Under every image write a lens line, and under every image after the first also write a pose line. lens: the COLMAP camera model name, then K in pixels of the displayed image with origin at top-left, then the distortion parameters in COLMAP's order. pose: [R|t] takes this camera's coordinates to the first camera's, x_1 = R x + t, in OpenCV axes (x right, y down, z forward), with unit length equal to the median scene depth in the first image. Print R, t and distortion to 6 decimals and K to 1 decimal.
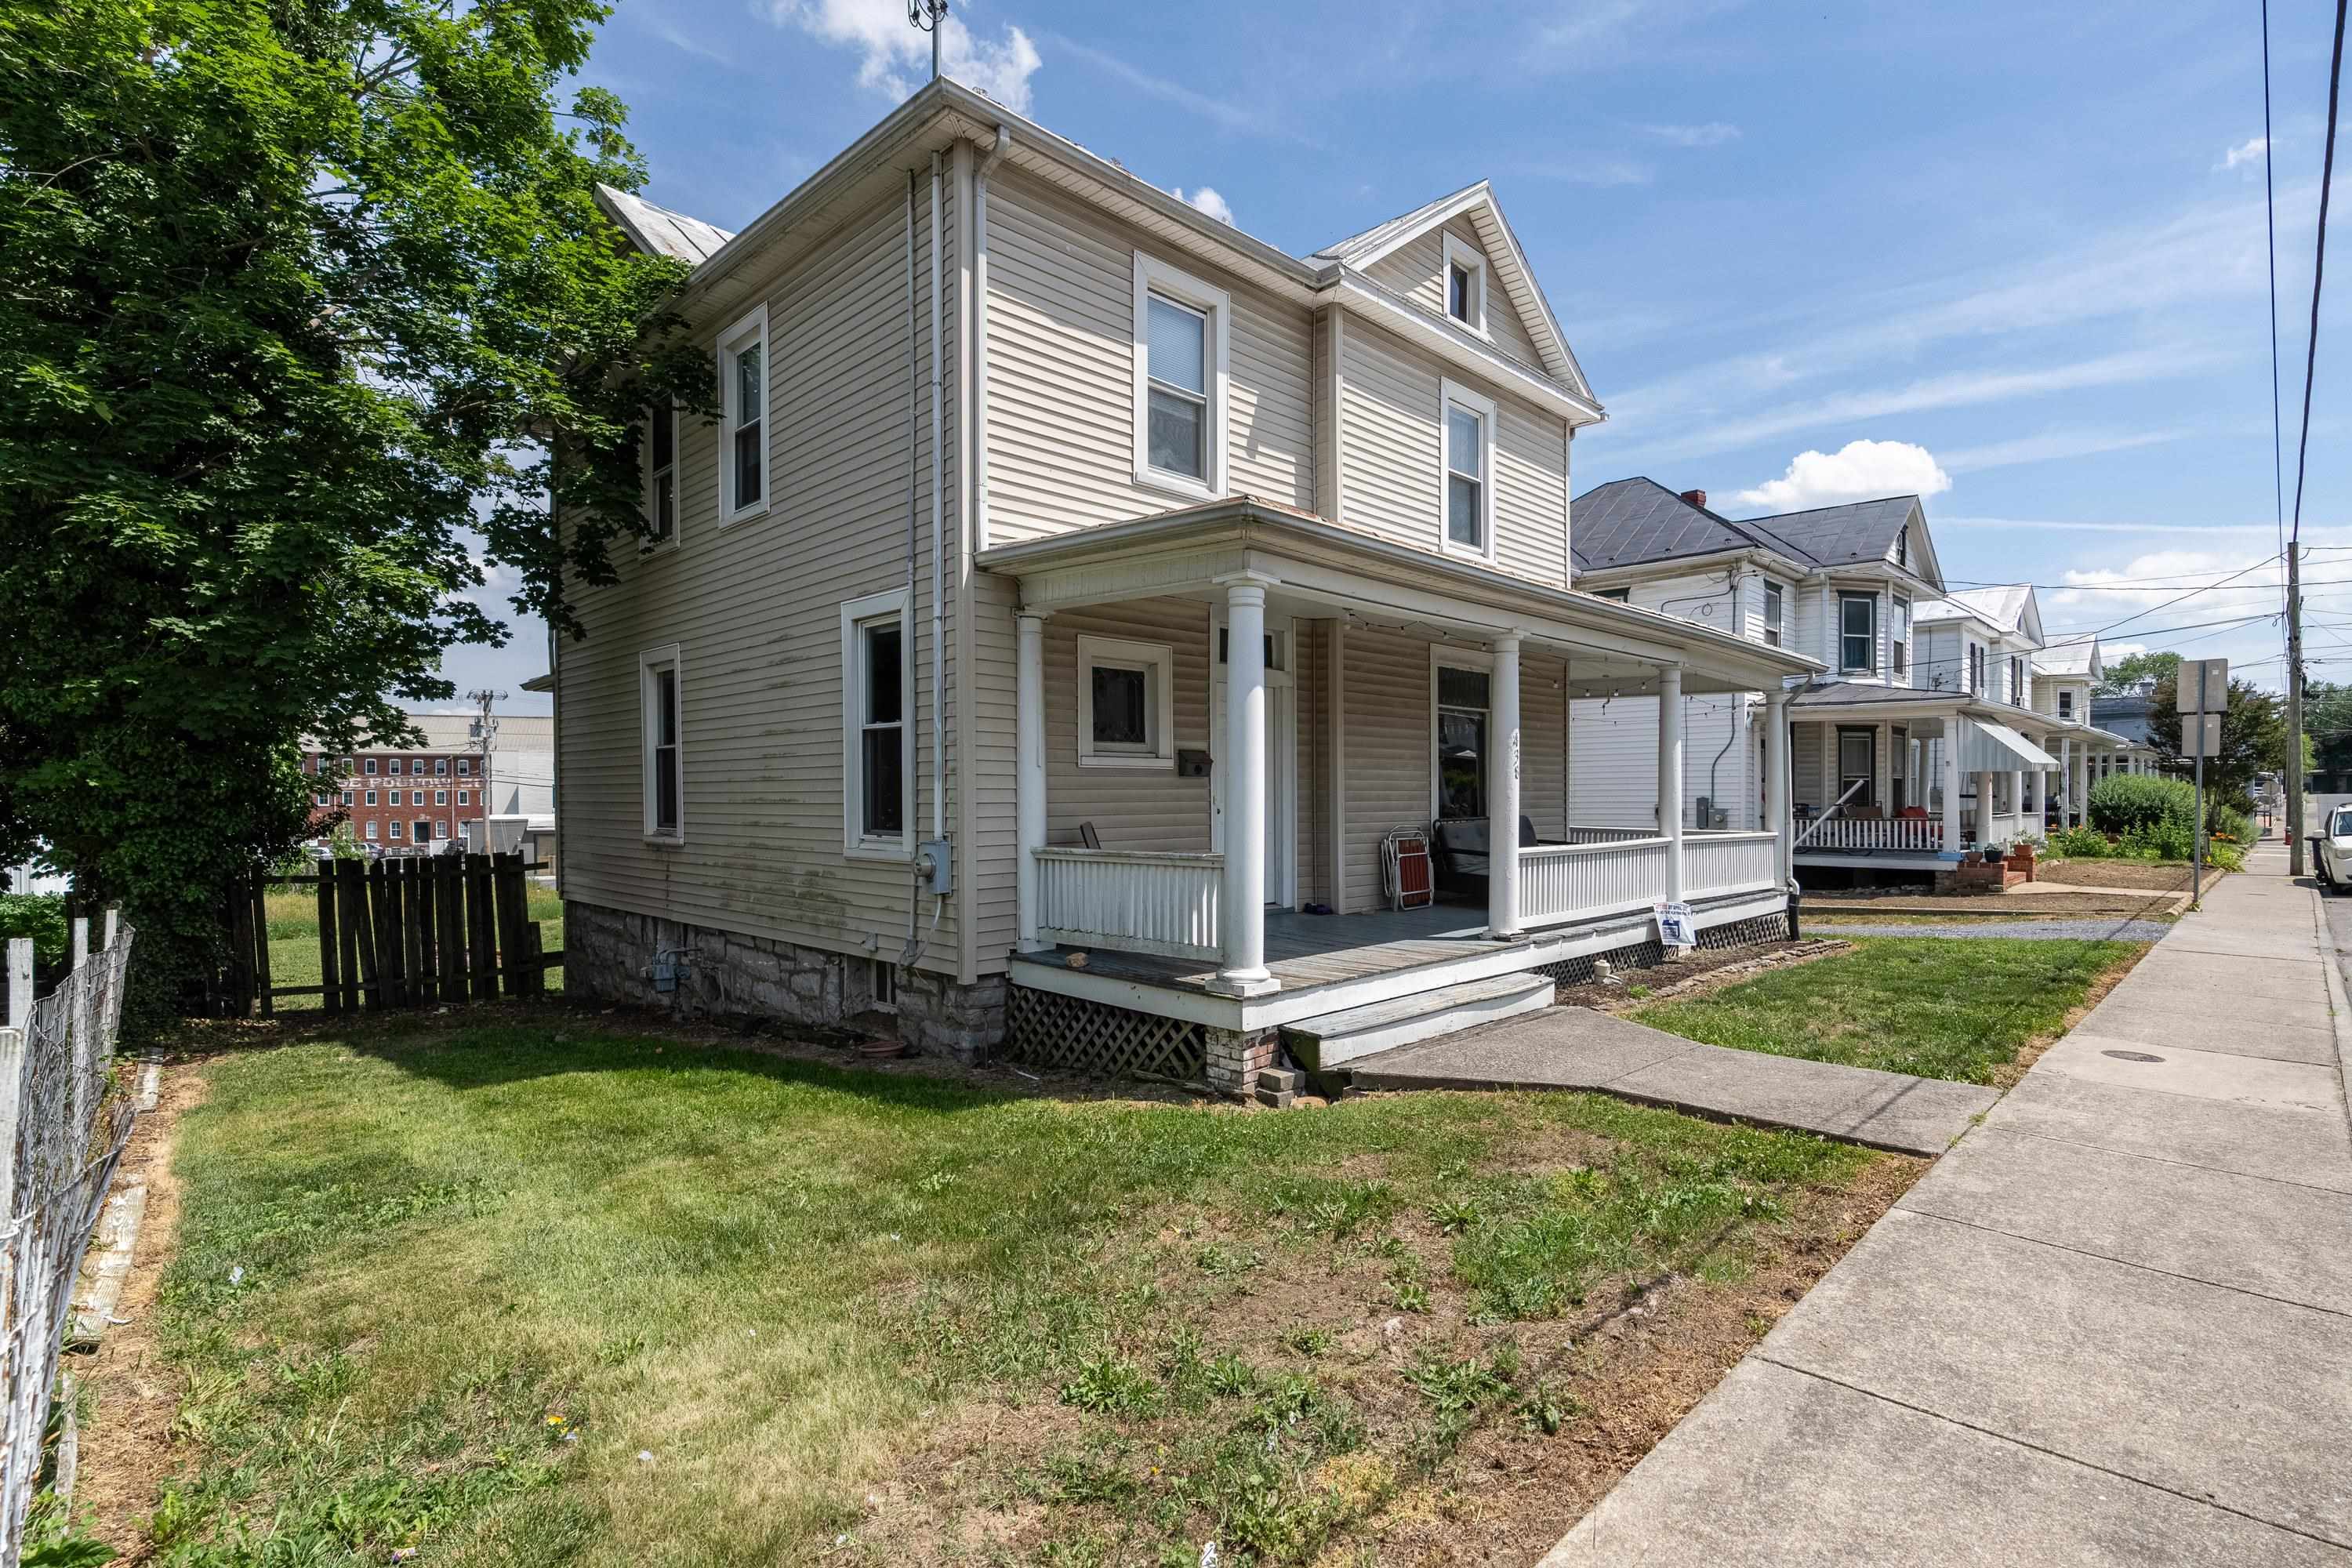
lens RADIAL K [[1077.9, 0, 1248.9], [0, 1077.9, 814.0], [0, 0, 1]] dist [-0.003459, 0.002574]
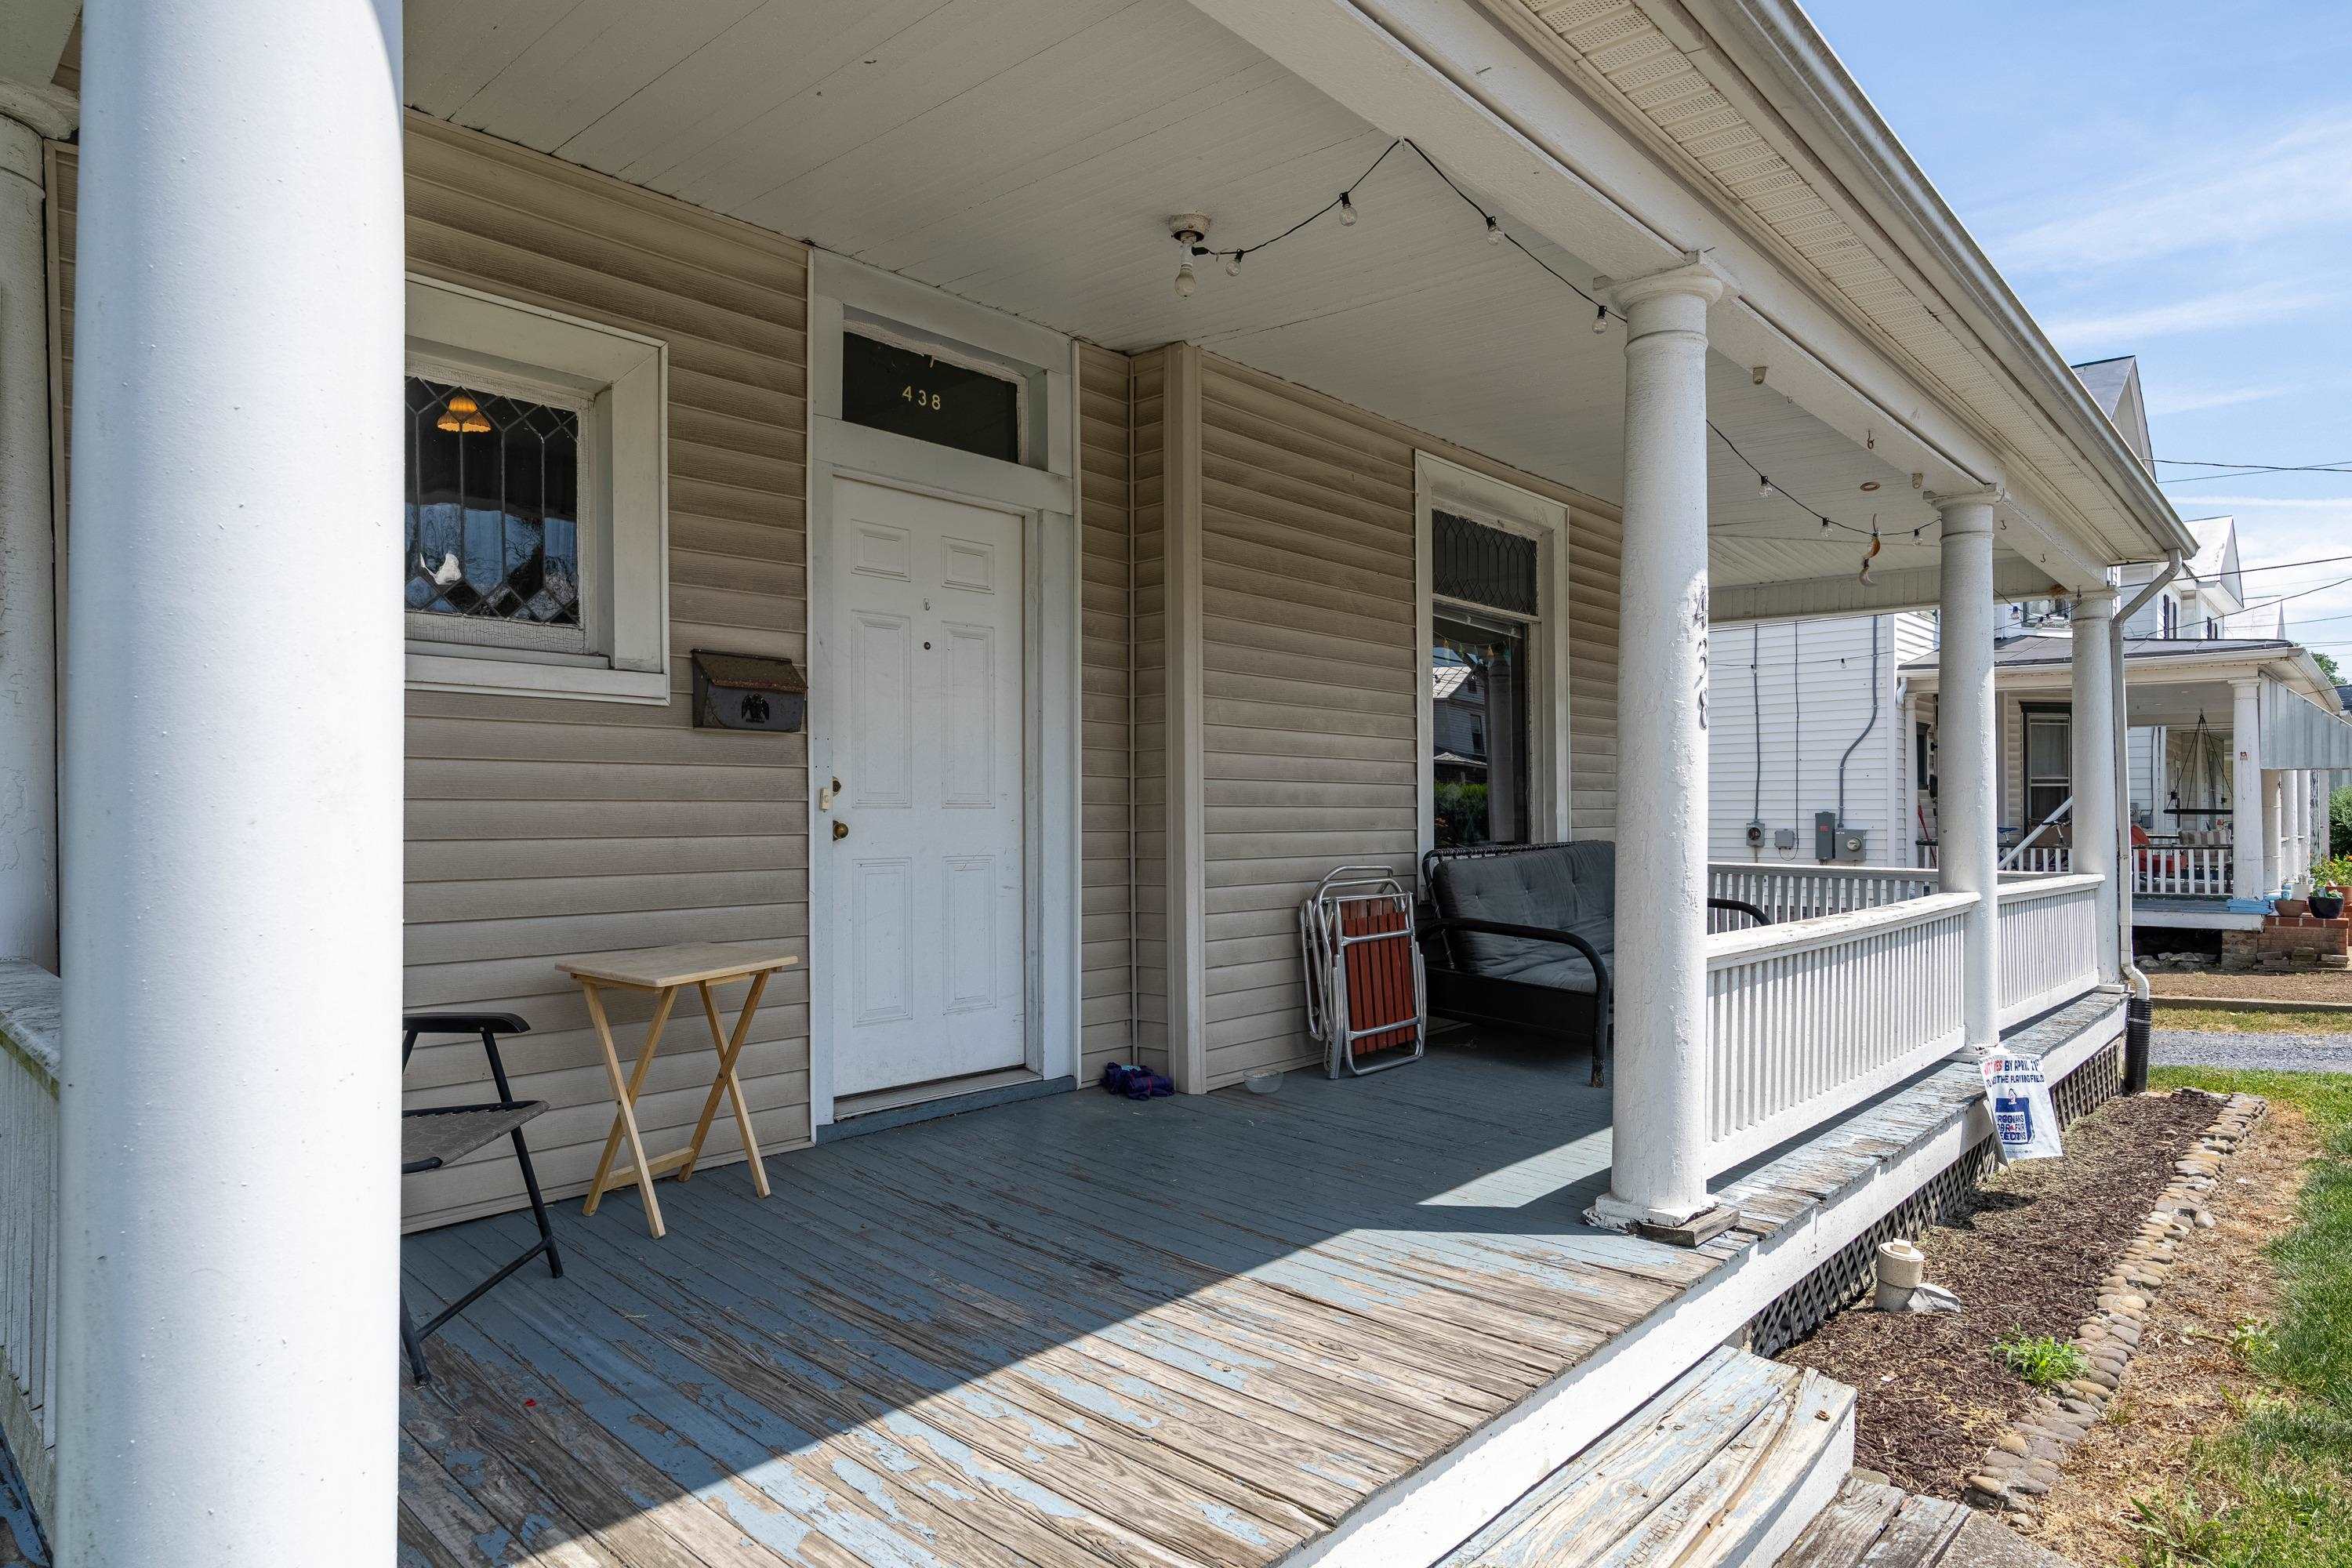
lens RADIAL K [[1303.3, 0, 1192.8], [0, 1303.3, 819.1], [0, 0, 1]] dist [0.004393, 0.001571]
pose [[0.999910, 0.001062, 0.013392, 0.075167], [-0.000878, 0.999905, -0.013745, -0.000547], [-0.013405, 0.013732, 0.999816, 0.503242]]
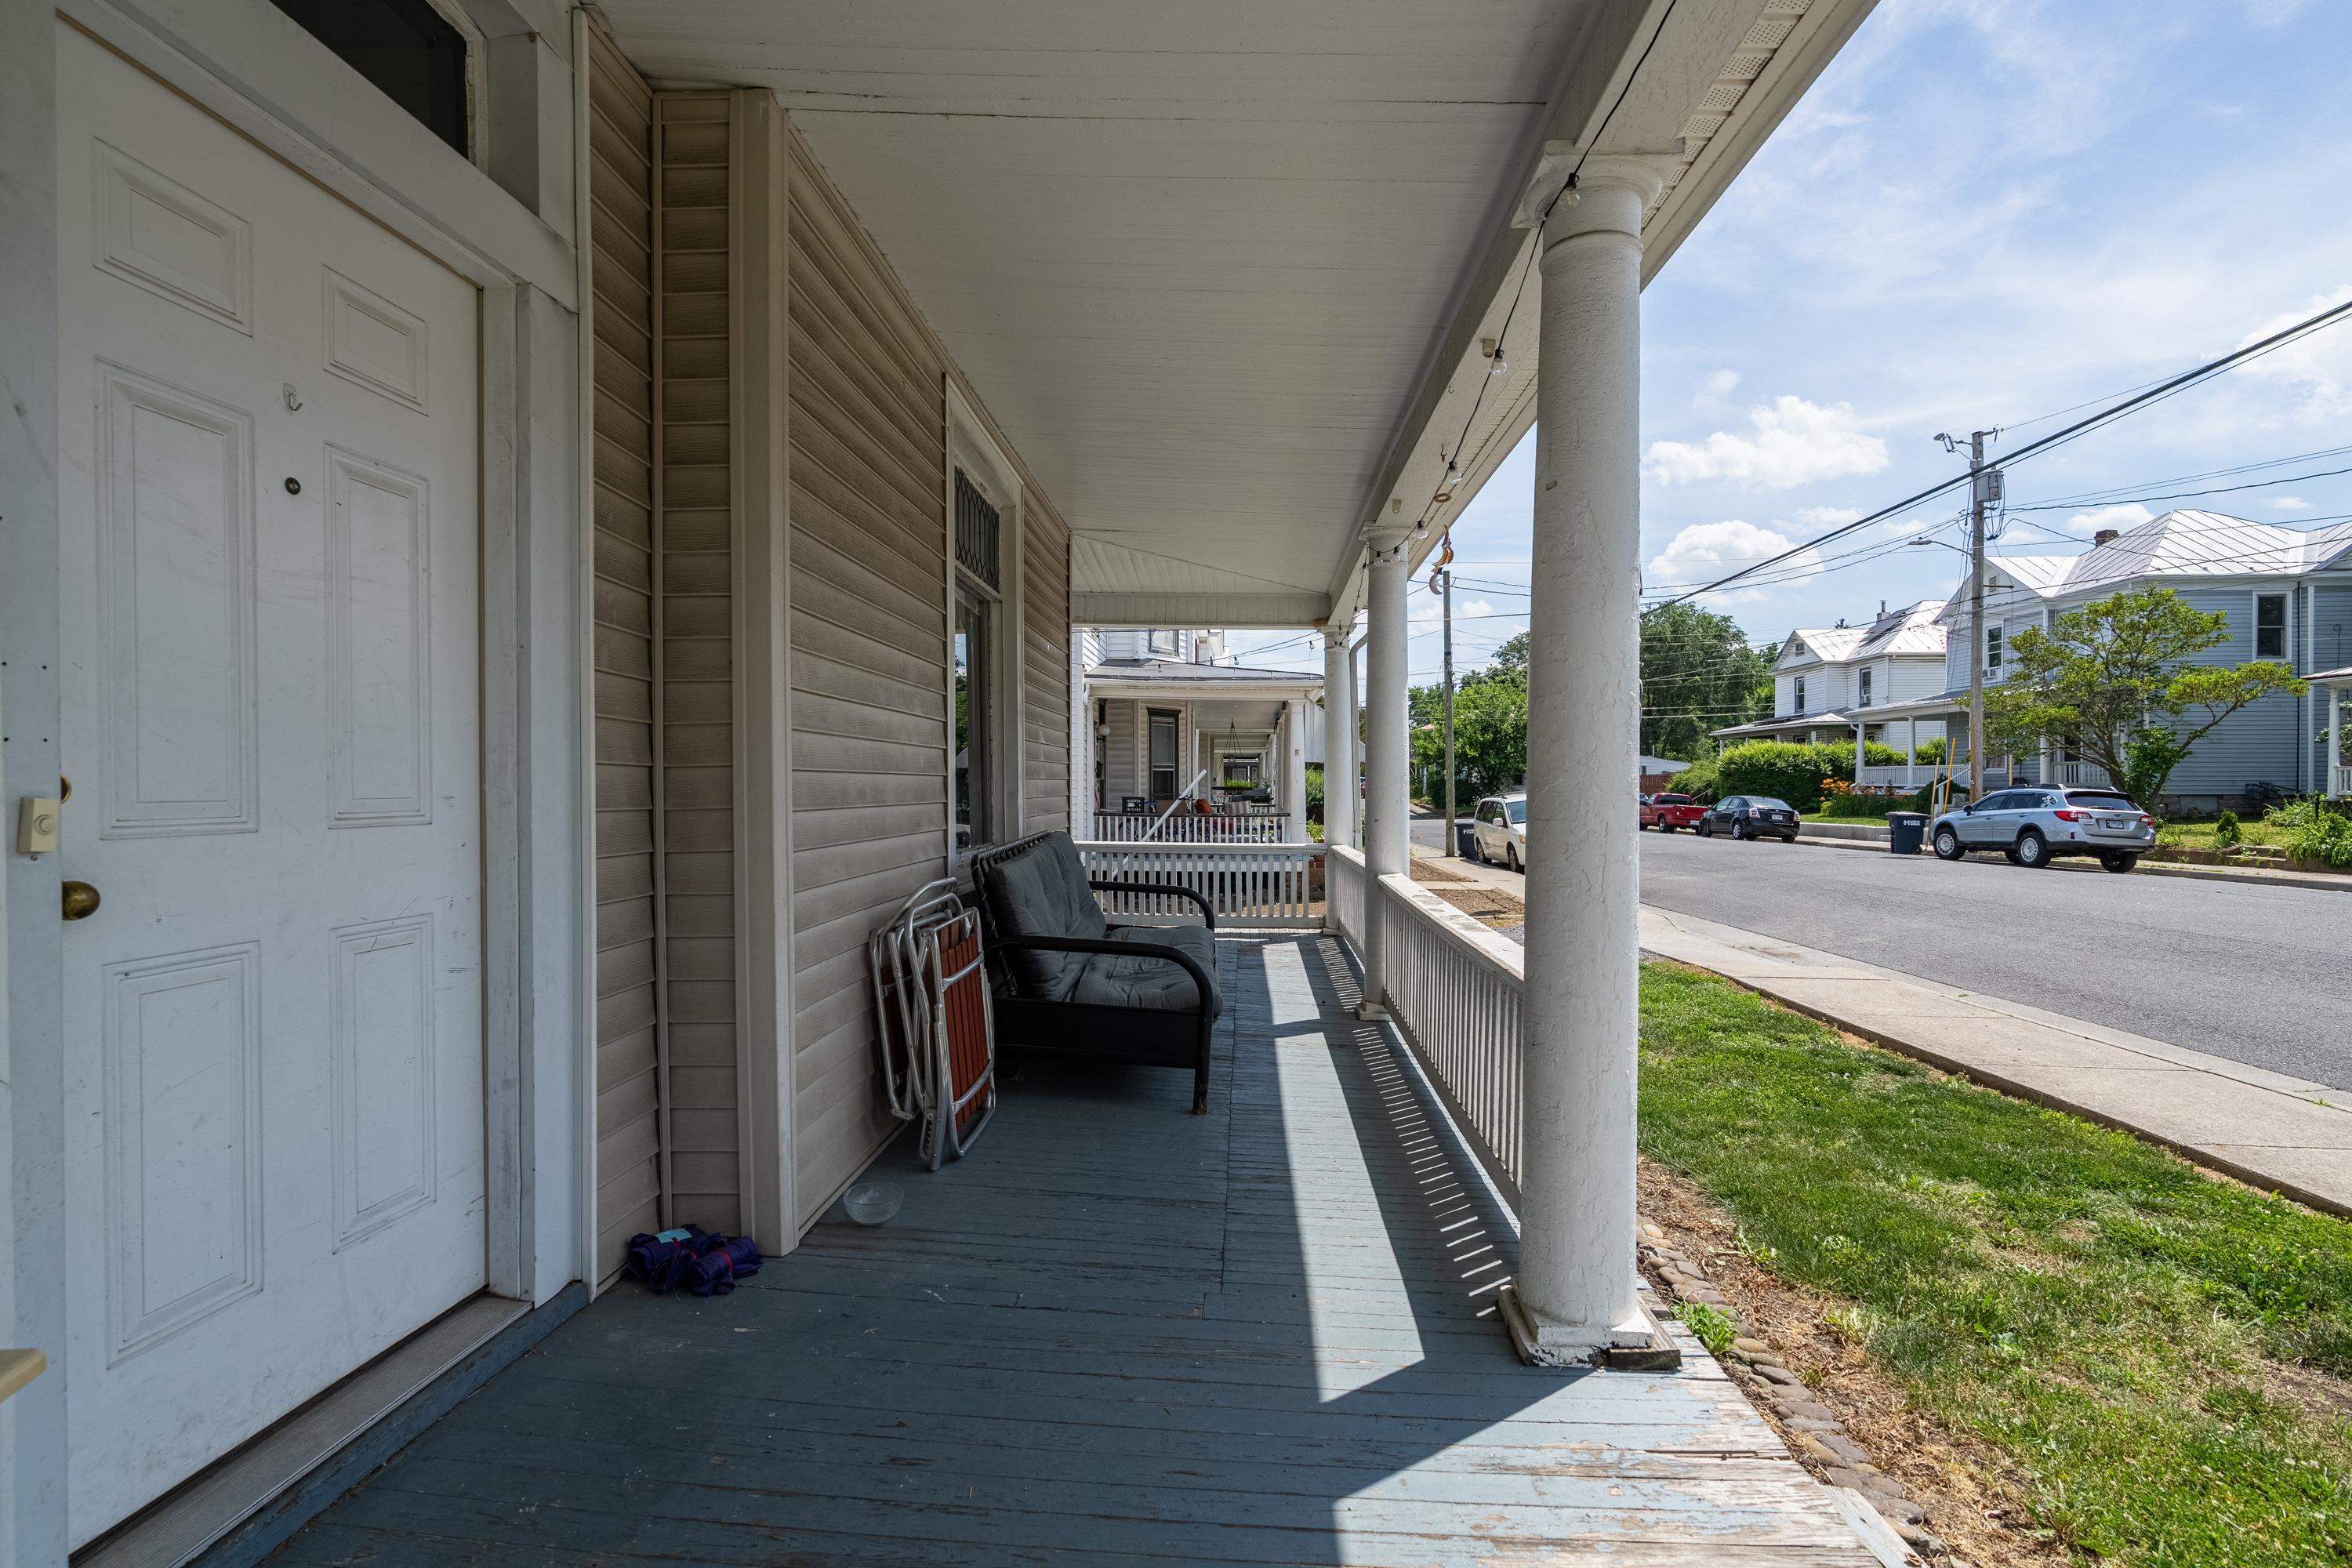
lens RADIAL K [[1077.9, 0, 1187.8], [0, 1077.9, 792.5], [0, 0, 1]] dist [-0.003459, 0.002574]
pose [[0.762460, -0.000172, 0.647036, -0.007859], [0.007073, 0.999942, -0.008069, -0.013398], [-0.646997, 0.010729, 0.762417, 0.713869]]
